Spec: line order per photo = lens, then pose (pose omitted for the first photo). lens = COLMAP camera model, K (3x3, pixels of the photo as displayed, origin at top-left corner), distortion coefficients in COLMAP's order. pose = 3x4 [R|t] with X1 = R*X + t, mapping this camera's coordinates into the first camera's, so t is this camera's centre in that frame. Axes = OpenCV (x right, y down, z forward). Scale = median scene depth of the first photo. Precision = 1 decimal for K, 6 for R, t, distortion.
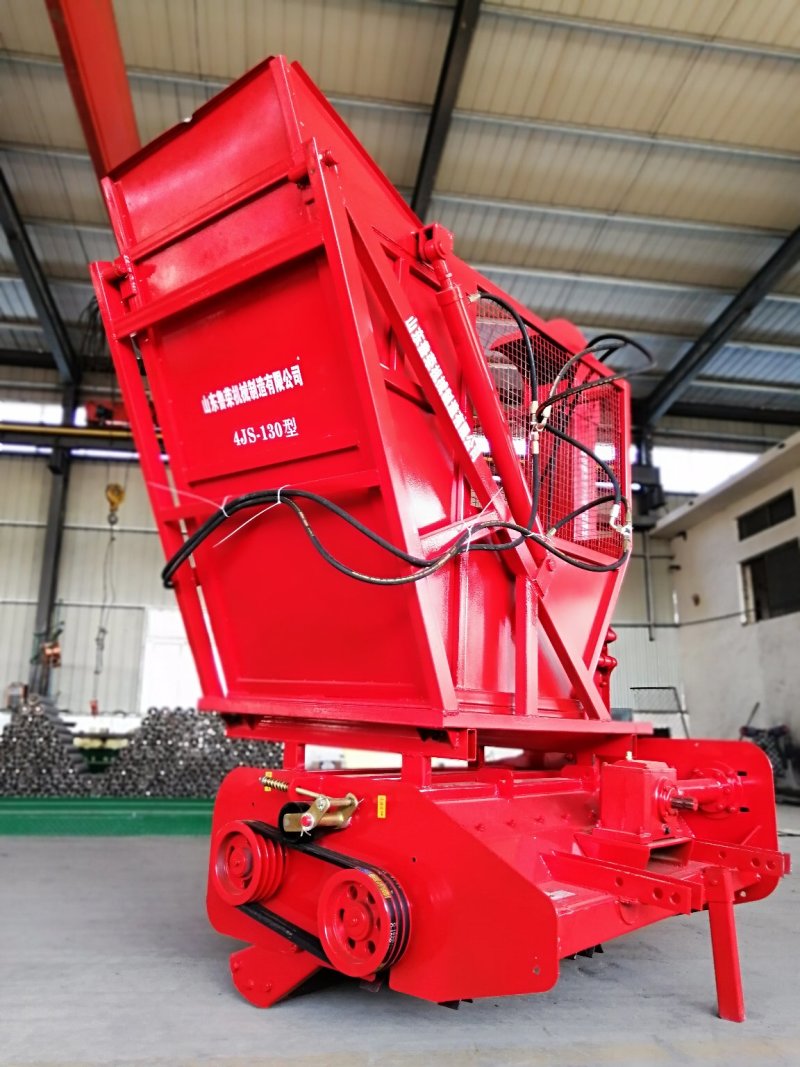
lens RADIAL K [[809.0, 0, 389.8], [0, 809.0, 534.1], [0, 0, 1]] dist [0.001636, -0.011040]
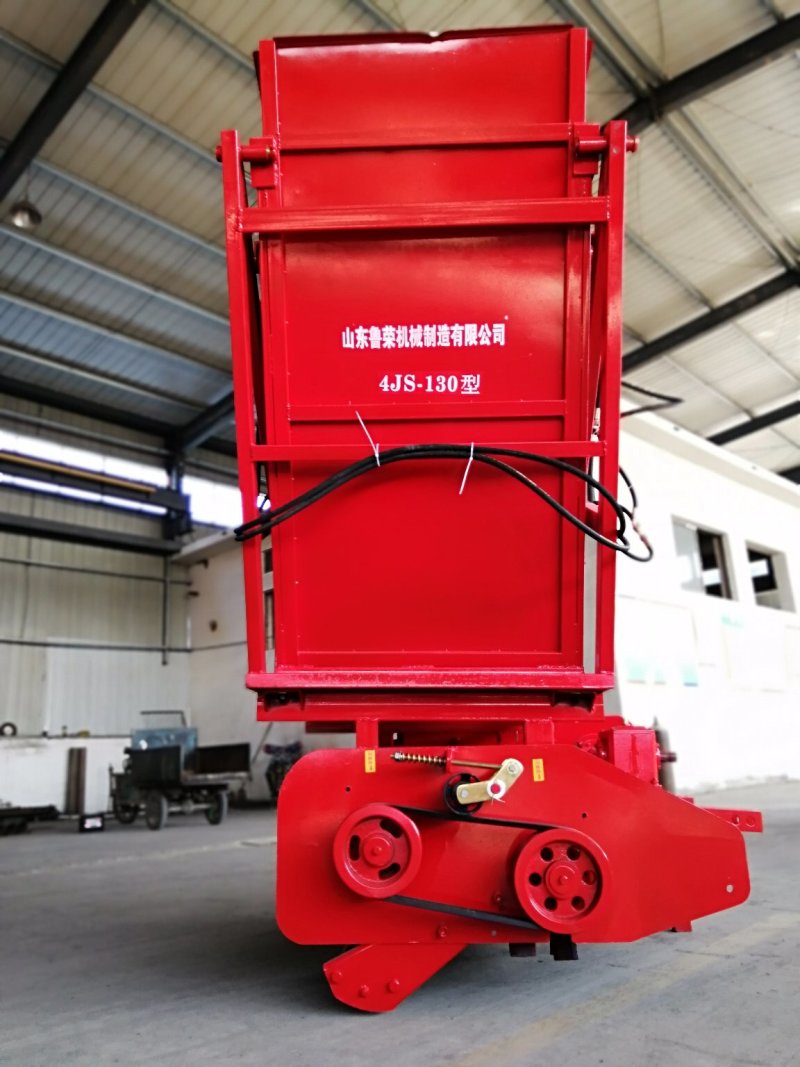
lens RADIAL K [[809.0, 0, 389.8], [0, 809.0, 534.1], [0, 0, 1]] dist [0.001636, -0.011040]
pose [[0.797620, 0.107447, 0.593513, -0.709093], [-0.086163, 0.994211, -0.064194, 0.109749], [-0.596974, 0.000064, 0.802260, 0.263409]]
